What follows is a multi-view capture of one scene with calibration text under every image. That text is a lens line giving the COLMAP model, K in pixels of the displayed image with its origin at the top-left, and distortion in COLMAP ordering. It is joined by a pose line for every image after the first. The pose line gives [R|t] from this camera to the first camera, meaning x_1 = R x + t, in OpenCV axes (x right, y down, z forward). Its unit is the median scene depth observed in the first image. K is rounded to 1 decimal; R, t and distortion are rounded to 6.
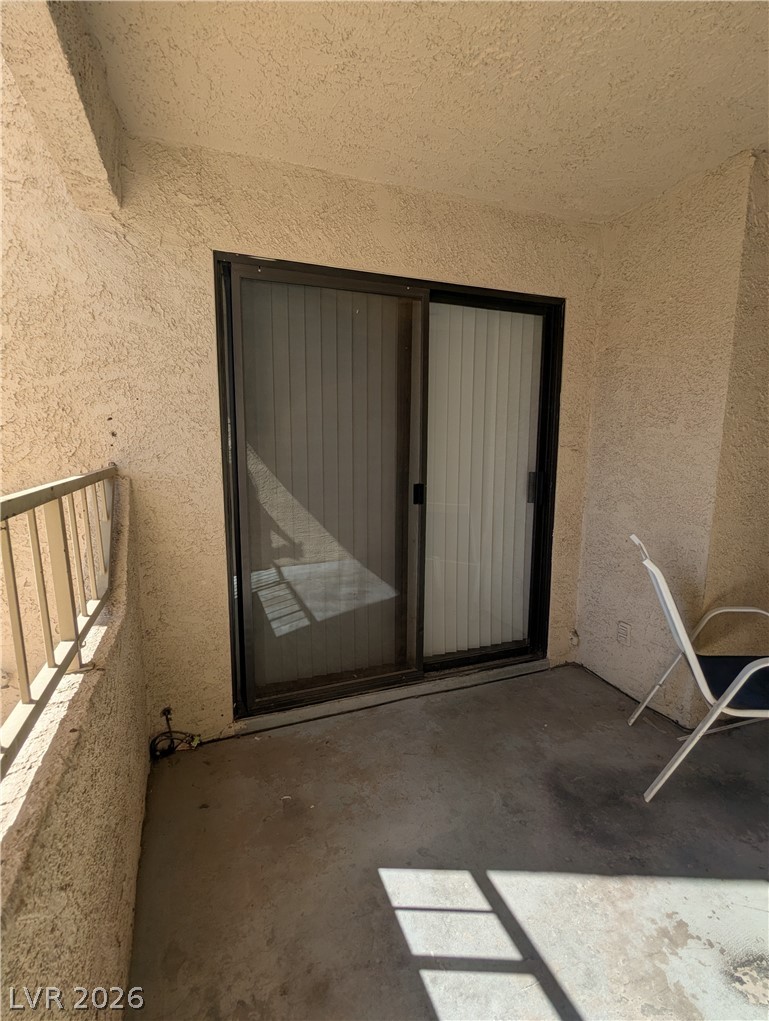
lens RADIAL K [[487.1, 0, 387.3], [0, 487.1, 512.8], [0, 0, 1]] dist [-0.000863, 0.000223]
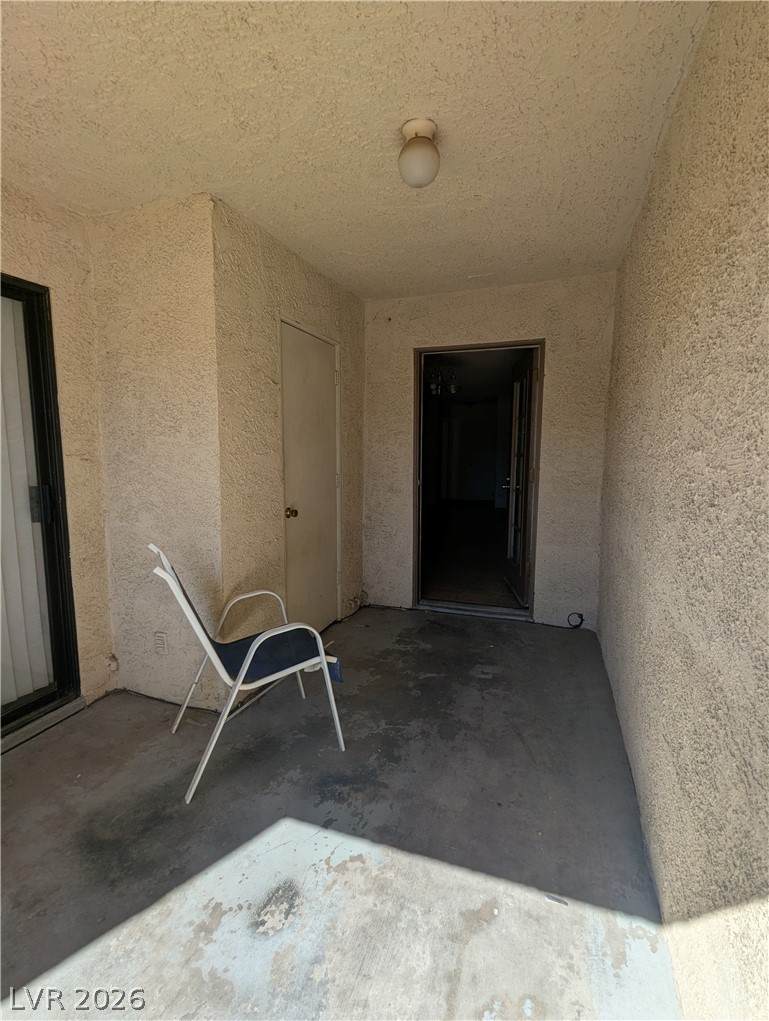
lens RADIAL K [[487.1, 0, 383.7], [0, 487.1, 513.3], [0, 0, 1]] dist [-0.000863, 0.000223]
pose [[0.652035, -0.098644, 0.751744, 0.075056], [0.111143, 0.993225, 0.033930, 0.002638], [-0.749998, 0.061428, 0.658582, -0.009334]]
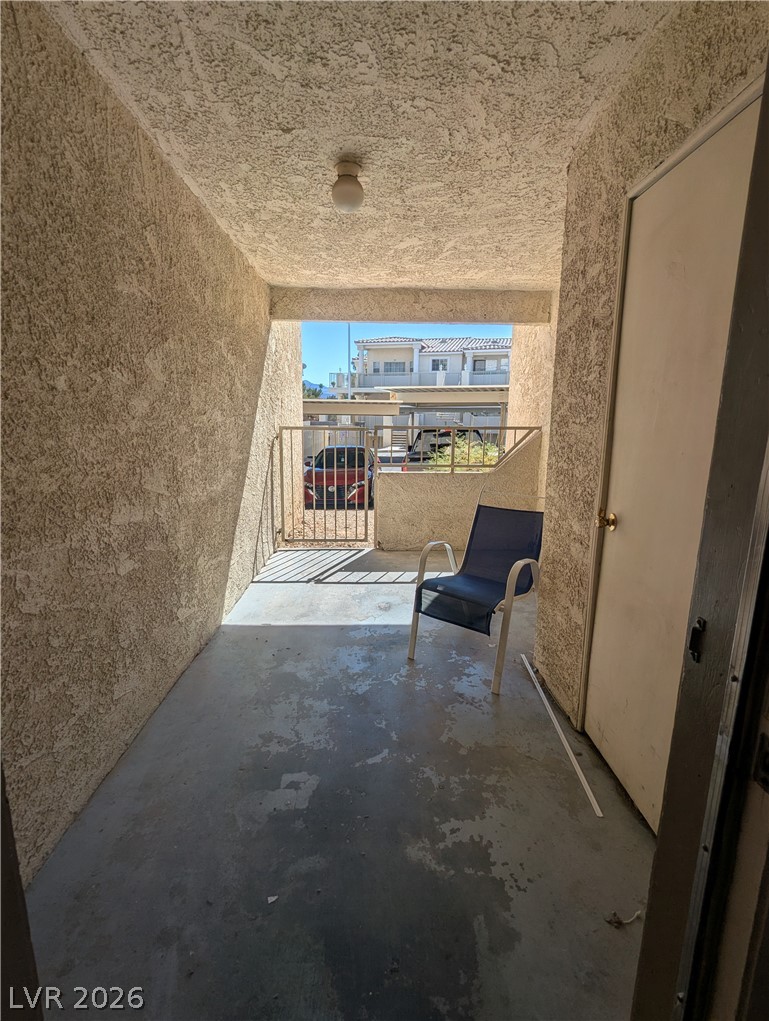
lens RADIAL K [[487.1, 0, 383.2], [0, 487.1, 512.5], [0, 0, 1]] dist [-0.000863, 0.000223]
pose [[-0.350406, 0.176453, -0.919826, 1.609789], [-0.142514, 0.960612, 0.238567, -0.123492], [0.925692, 0.214683, -0.311458, 0.858849]]
